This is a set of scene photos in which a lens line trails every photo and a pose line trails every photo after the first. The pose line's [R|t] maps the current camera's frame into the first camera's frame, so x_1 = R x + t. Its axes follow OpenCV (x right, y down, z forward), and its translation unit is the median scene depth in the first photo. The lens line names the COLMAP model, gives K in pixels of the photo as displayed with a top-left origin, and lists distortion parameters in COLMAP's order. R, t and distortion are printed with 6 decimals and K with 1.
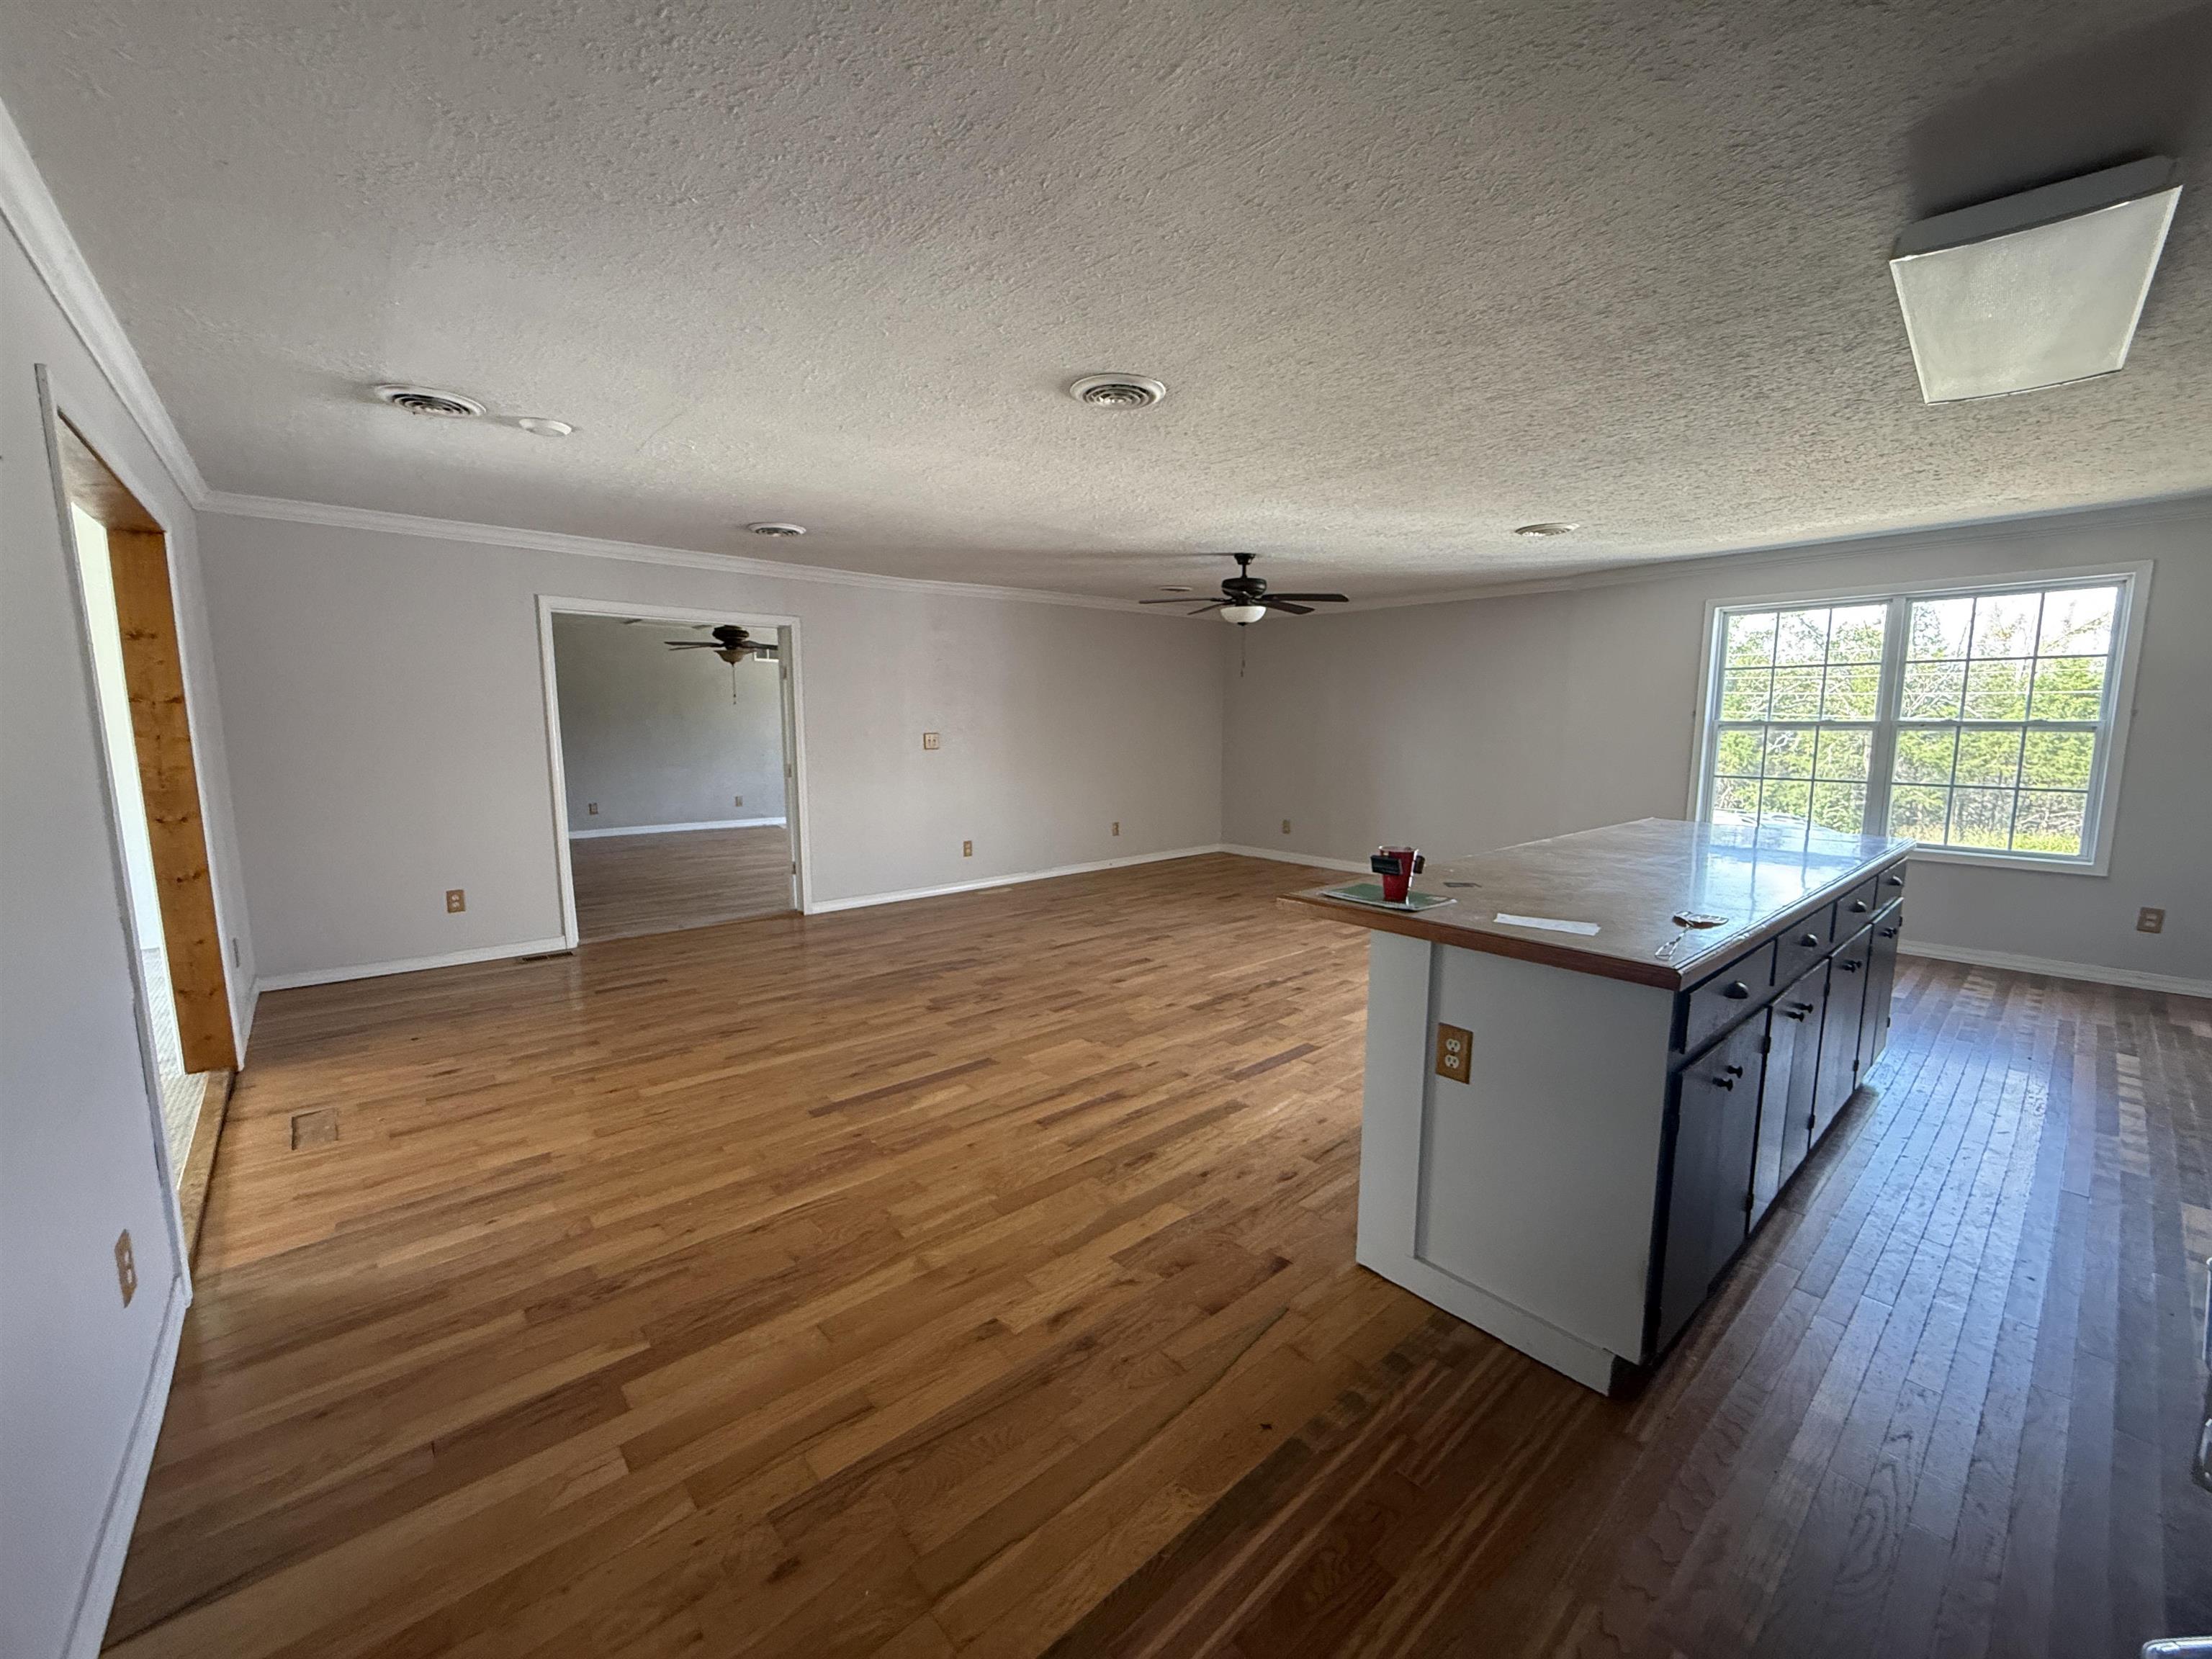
lens RADIAL K [[884.4, 0, 1099.8], [0, 884.4, 829.9], [0, 0, 1]] dist [0.008289, 0.000296]
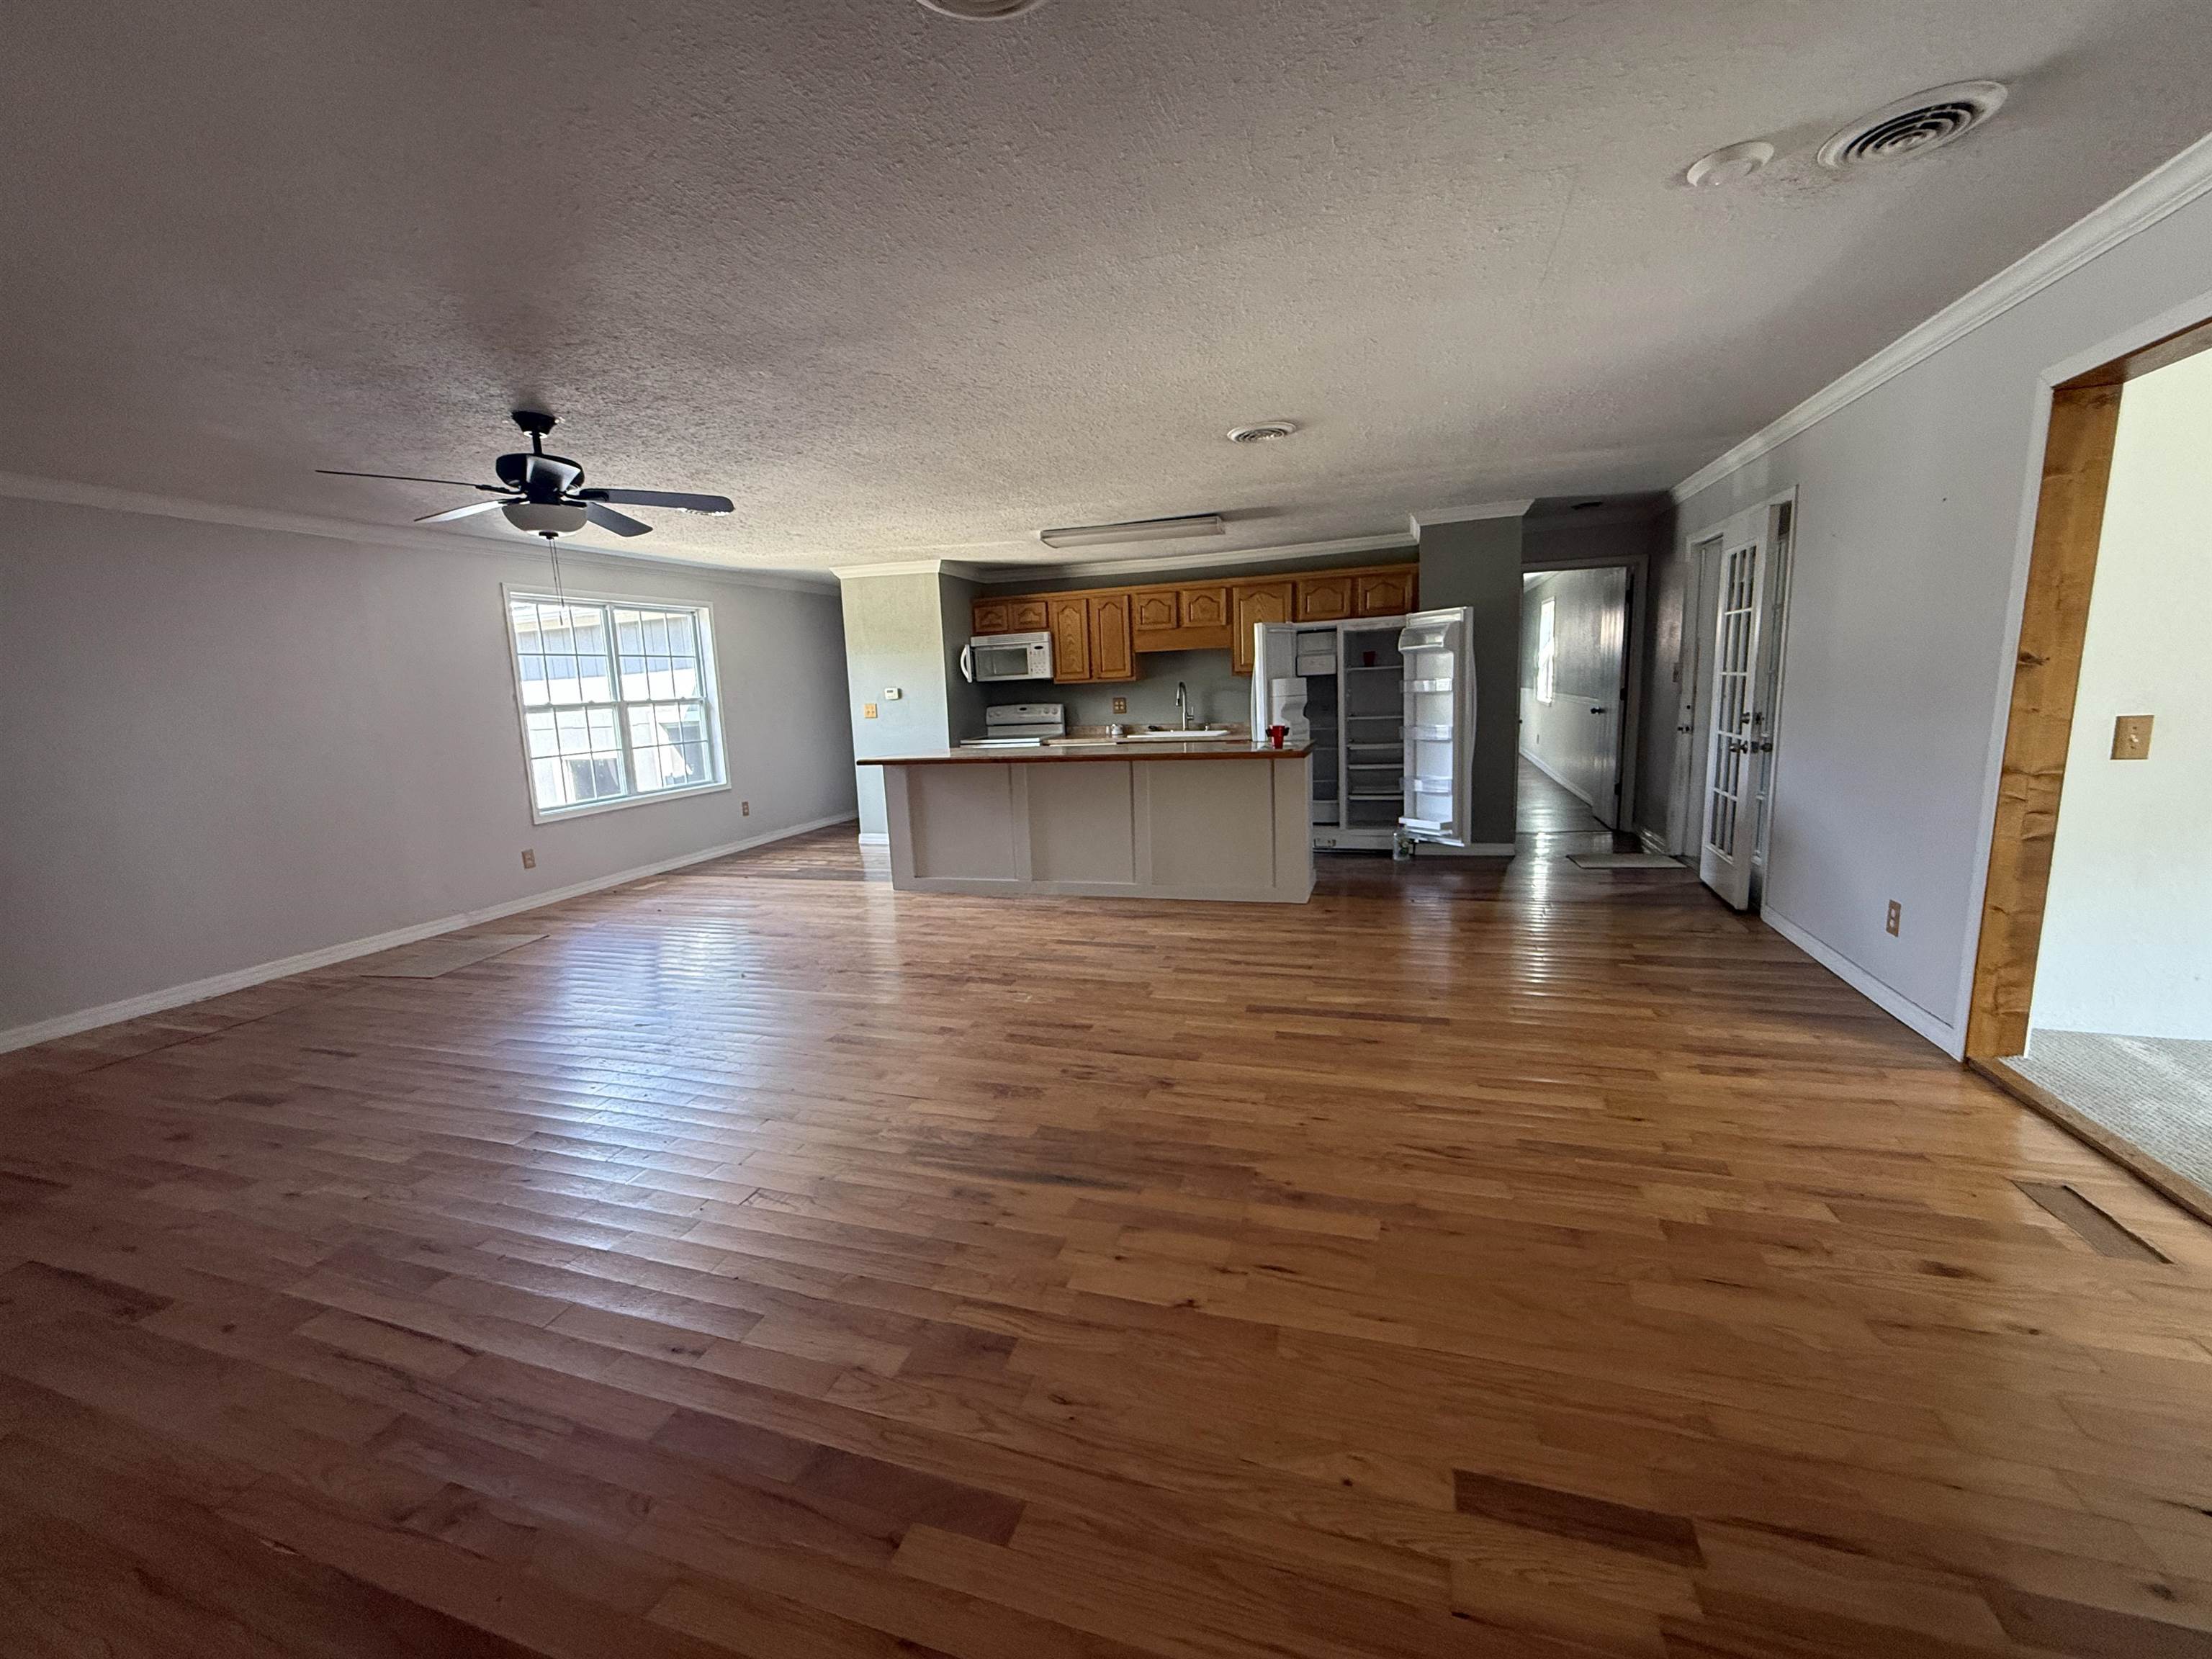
lens RADIAL K [[884.4, 0, 1099.8], [0, 884.4, 829.9], [0, 0, 1]] dist [0.008289, 0.000296]
pose [[-0.503452, -0.117296, 0.856024, -0.882632], [0.151922, 0.963290, 0.221343, -0.182560], [-0.850562, 0.241485, -0.467150, 1.585673]]
